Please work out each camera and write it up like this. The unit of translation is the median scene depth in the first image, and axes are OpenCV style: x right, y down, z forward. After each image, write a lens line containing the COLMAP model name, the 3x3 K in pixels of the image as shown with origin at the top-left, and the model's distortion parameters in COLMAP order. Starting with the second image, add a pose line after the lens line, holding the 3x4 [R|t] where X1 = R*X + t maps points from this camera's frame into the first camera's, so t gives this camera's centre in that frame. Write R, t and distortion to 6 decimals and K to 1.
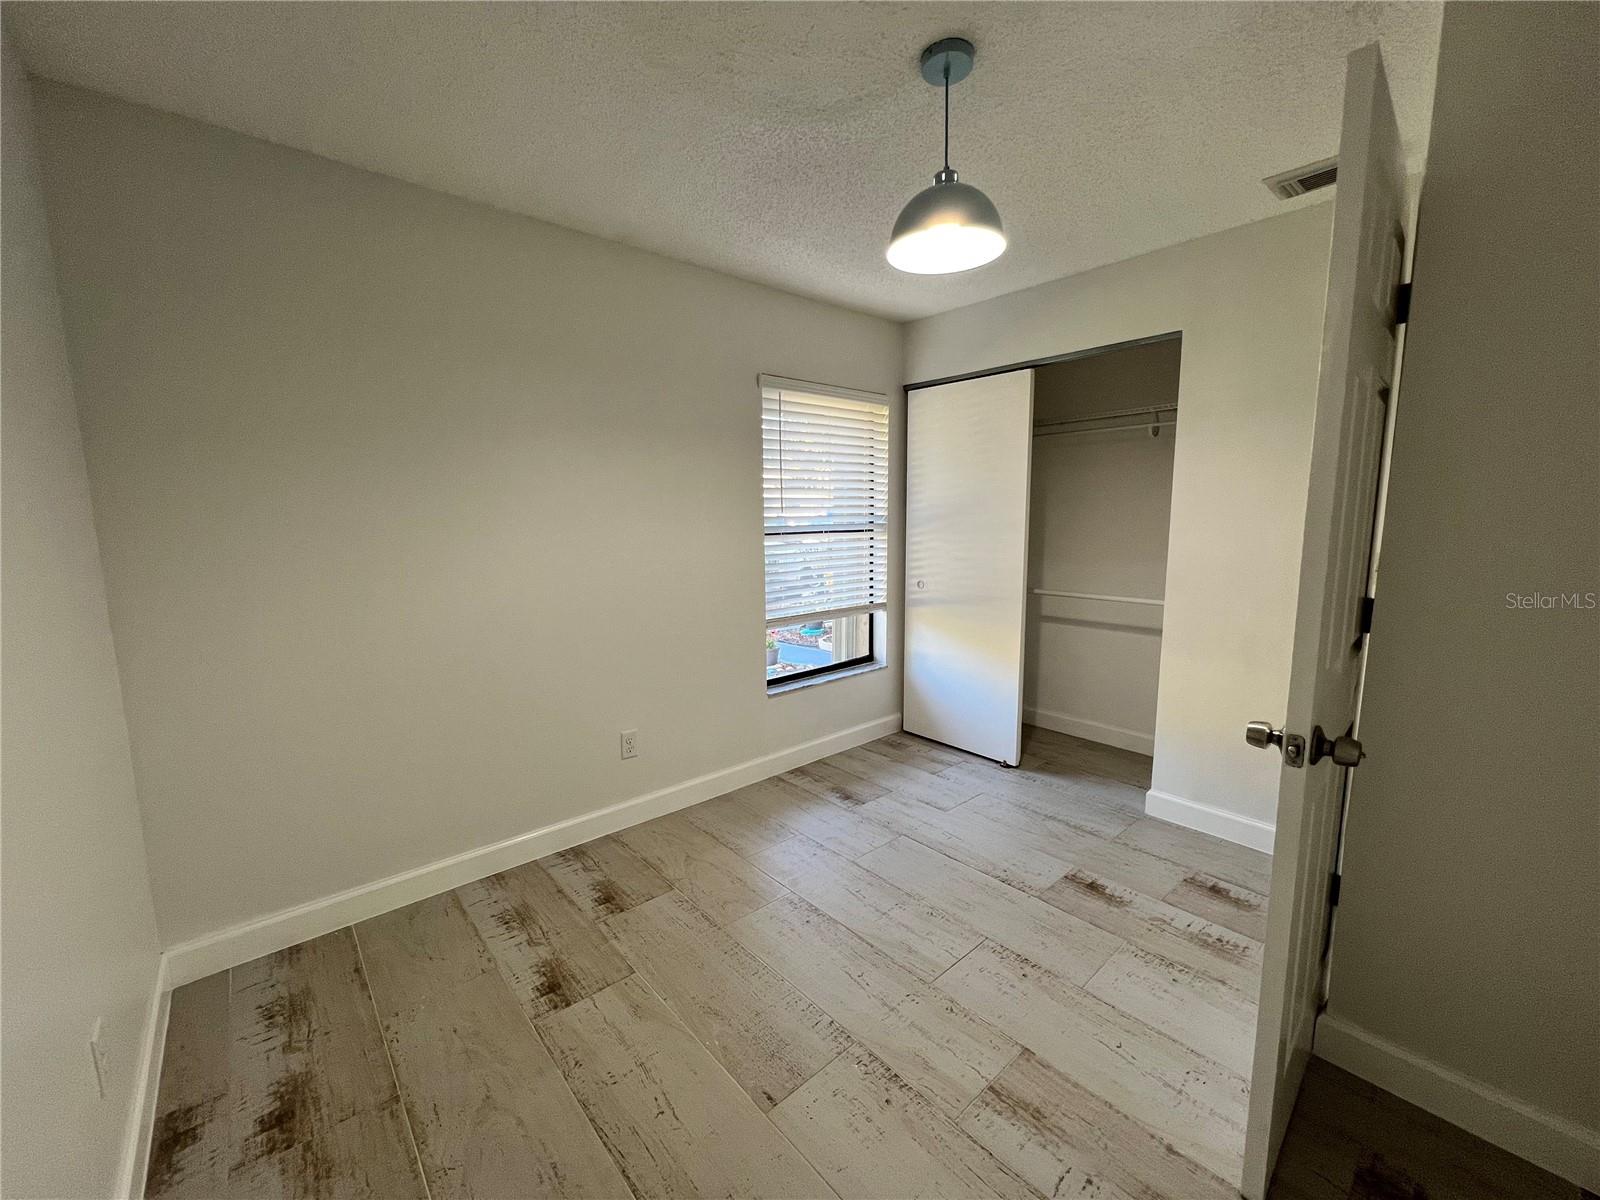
lens RADIAL K [[638.0, 0, 796.6], [0, 638.0, 600.5], [0, 0, 1]] dist [-0.002735, 0.000361]
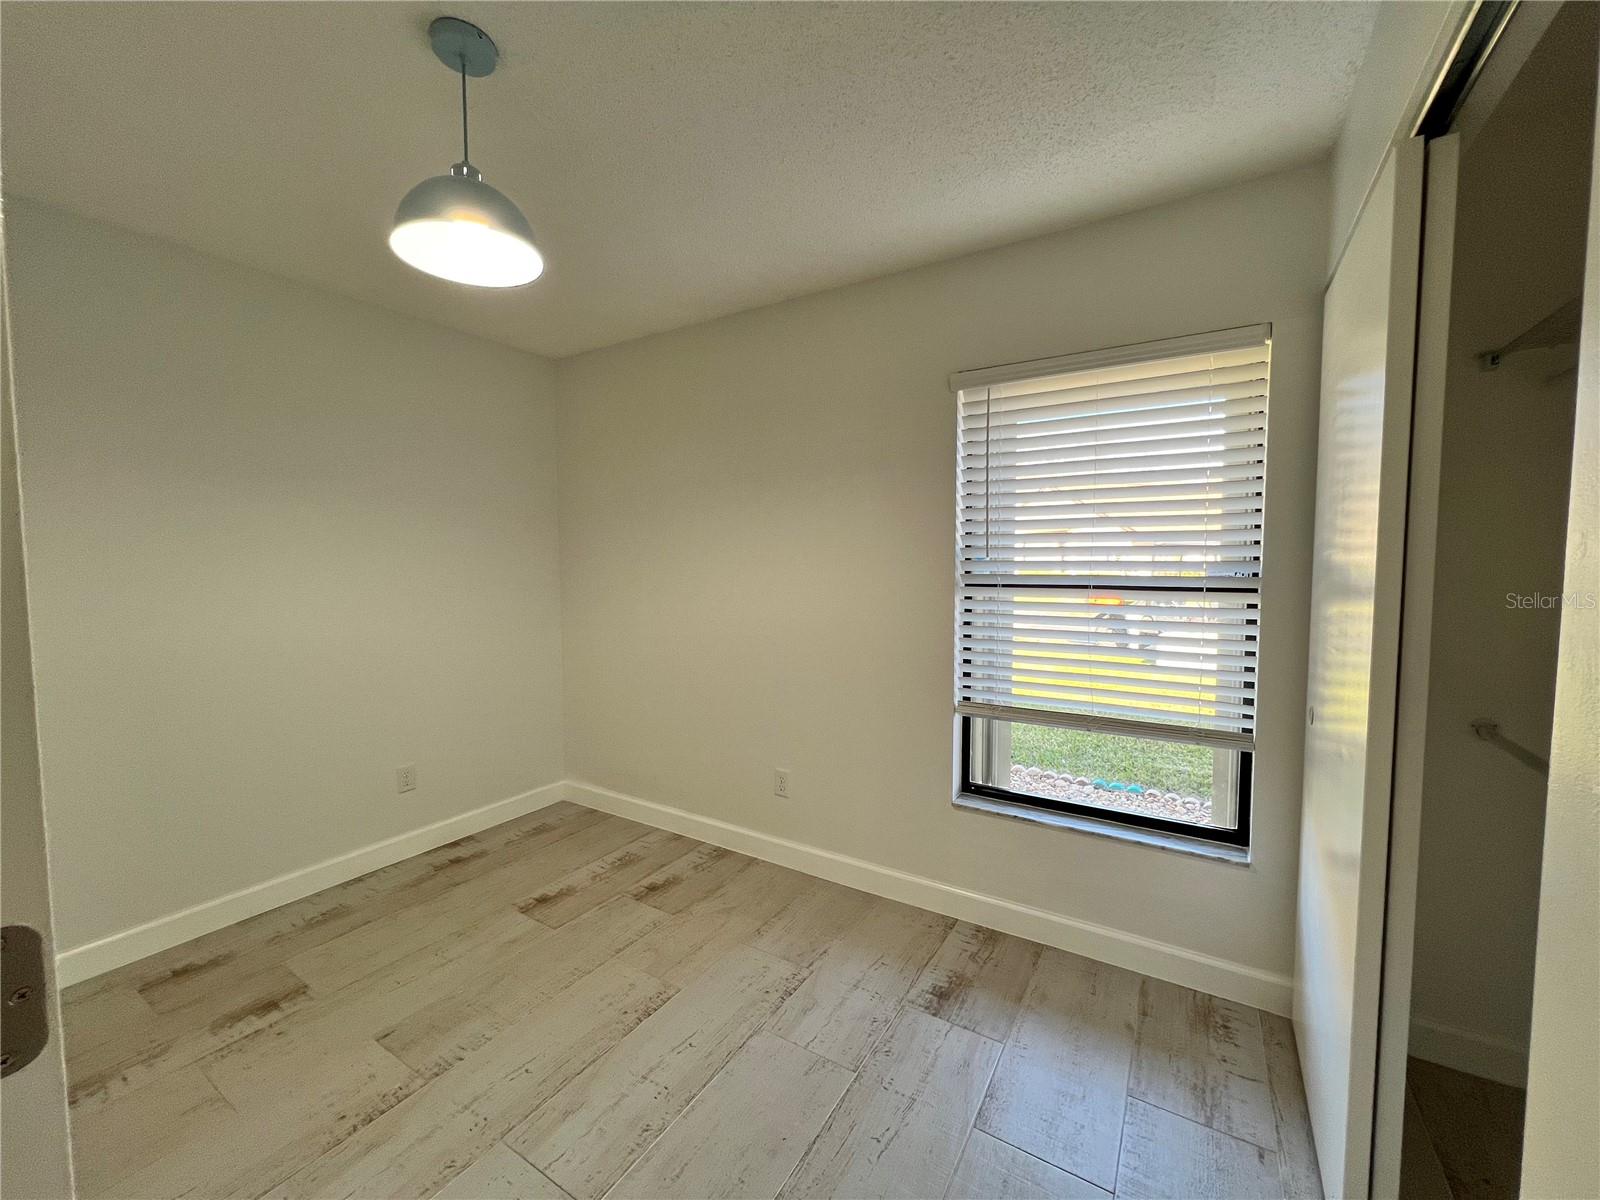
lens RADIAL K [[638.0, 0, 797.7], [0, 638.0, 598.0], [0, 0, 1]] dist [-0.002735, 0.000361]
pose [[0.292502, 0.065132, -0.954044, 0.633989], [-0.135476, 0.990437, 0.026081, -0.086068], [0.946620, 0.121622, 0.298528, 0.633050]]
